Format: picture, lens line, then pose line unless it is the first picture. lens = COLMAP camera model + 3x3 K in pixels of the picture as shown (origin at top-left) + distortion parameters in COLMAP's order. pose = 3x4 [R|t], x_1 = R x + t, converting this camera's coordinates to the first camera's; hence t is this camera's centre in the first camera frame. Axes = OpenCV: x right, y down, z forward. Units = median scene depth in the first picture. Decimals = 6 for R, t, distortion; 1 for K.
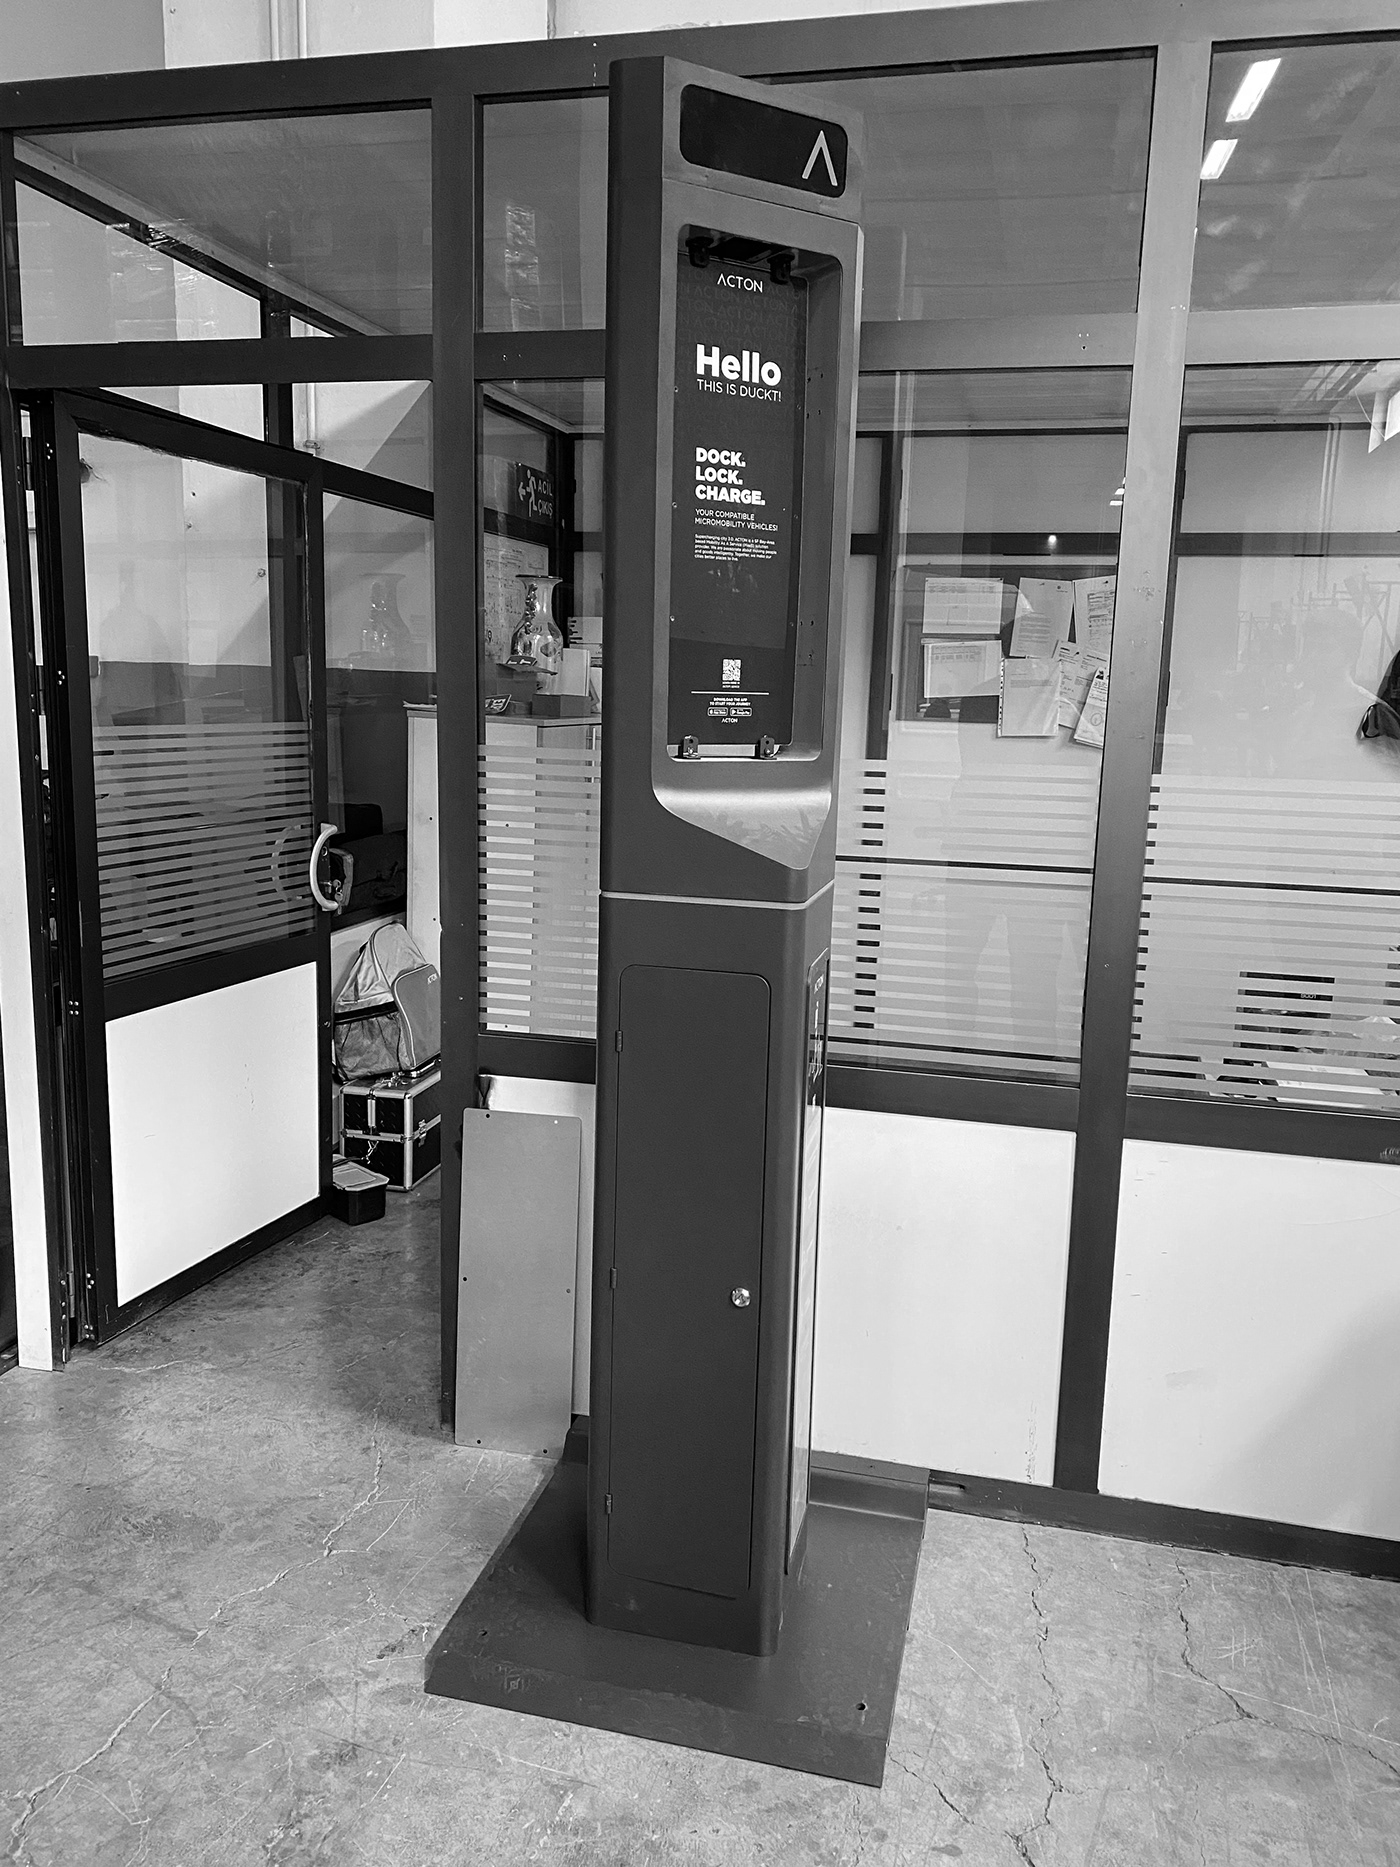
lens RADIAL K [[1407.7, 0, 703.3], [0, 1407.7, 927.1], [0, 0, 1]] dist [0.031787, -0.048542]
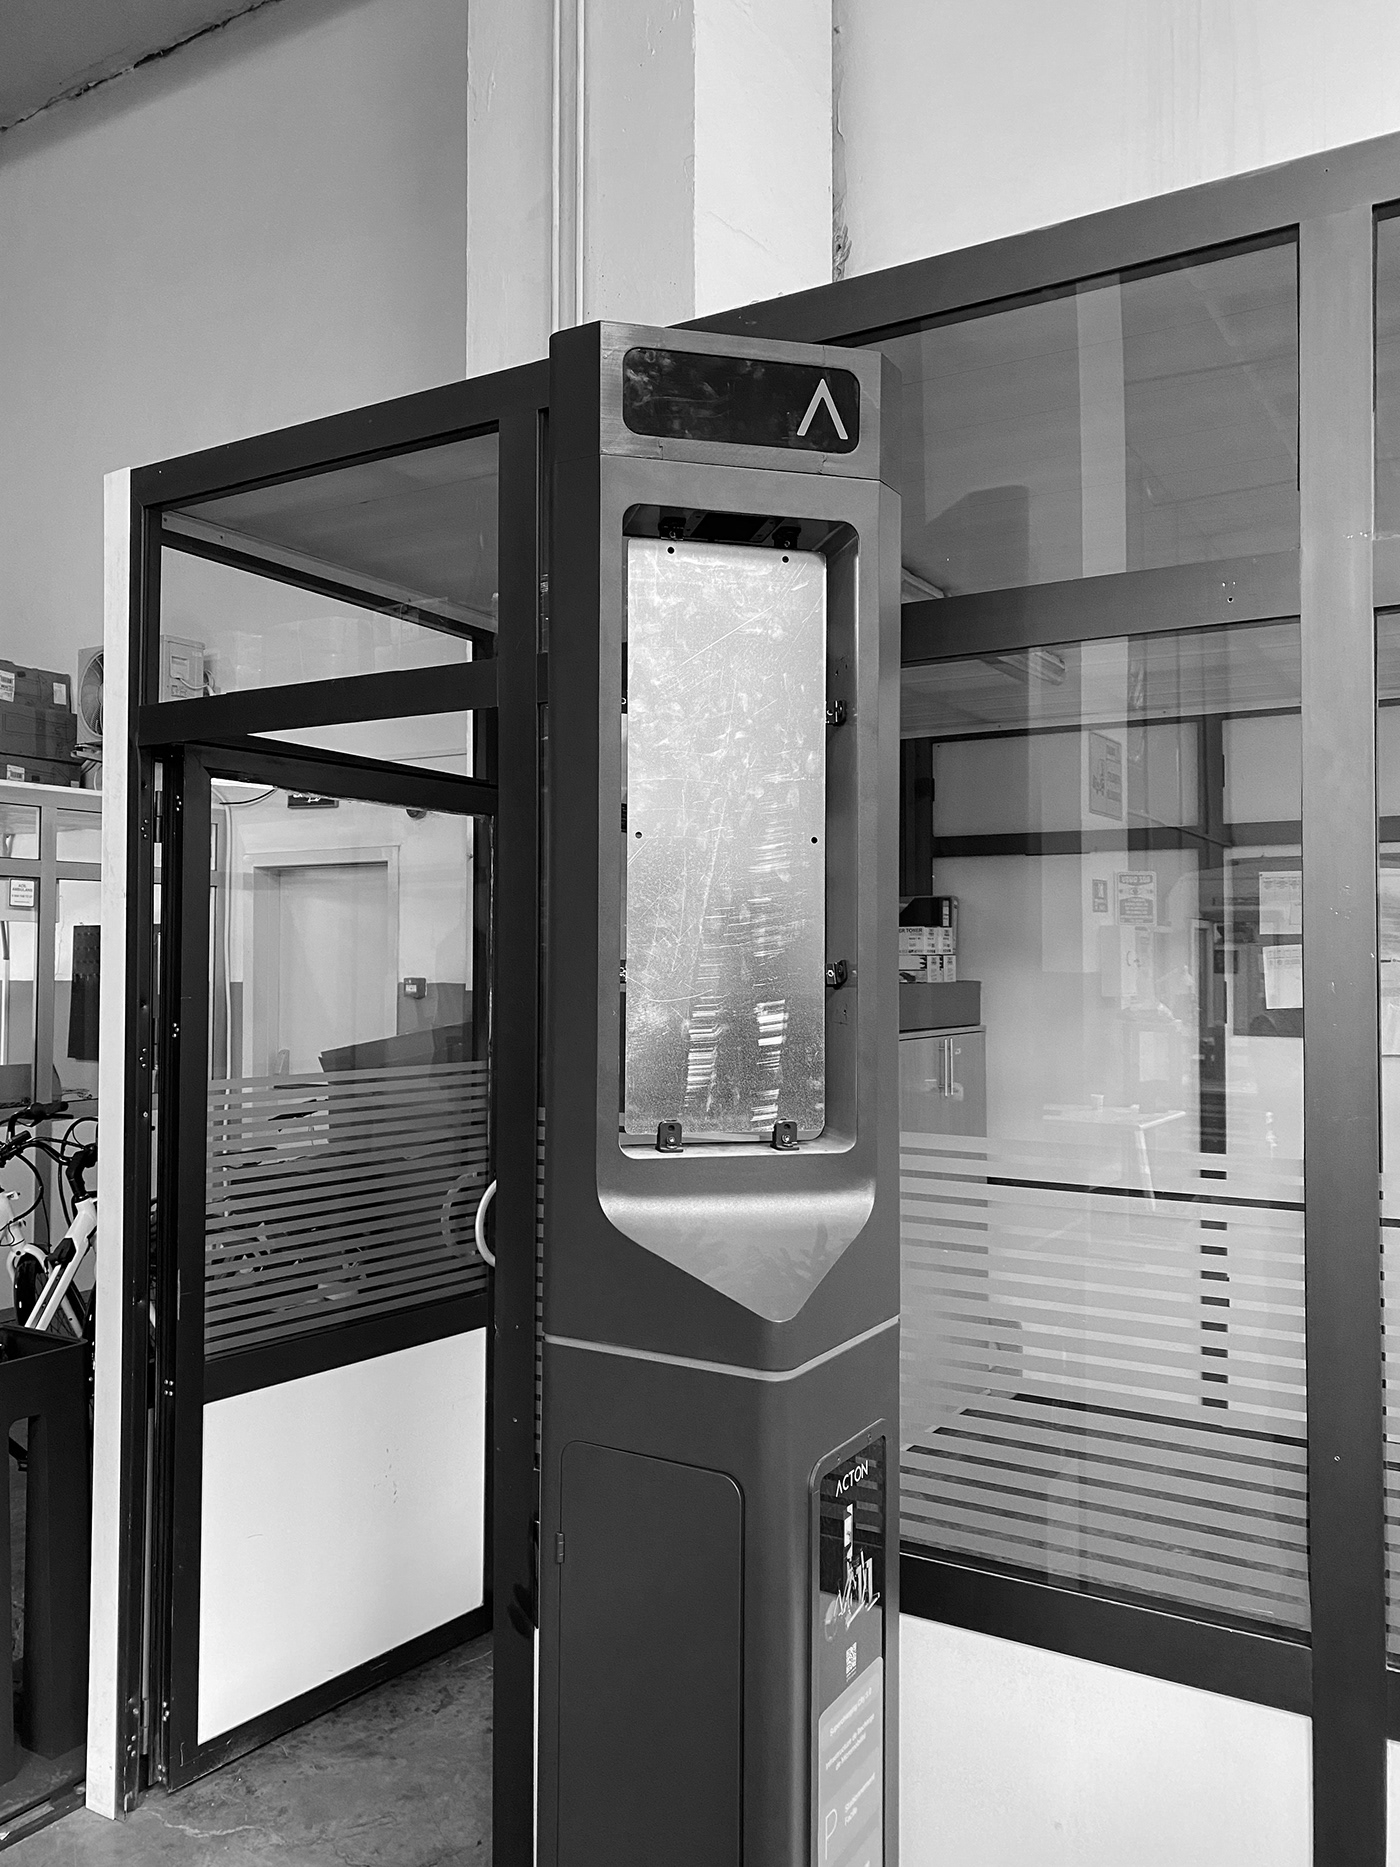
lens RADIAL K [[1407.7, 0, 703.3], [0, 1407.7, 927.1], [0, 0, 1]] dist [0.031787, -0.048542]
pose [[0.958424, -0.031874, -0.283562, 0.148287], [-0.027308, 0.978935, -0.202336, -0.056715], [0.284038, 0.201667, 0.937365, 0.179203]]
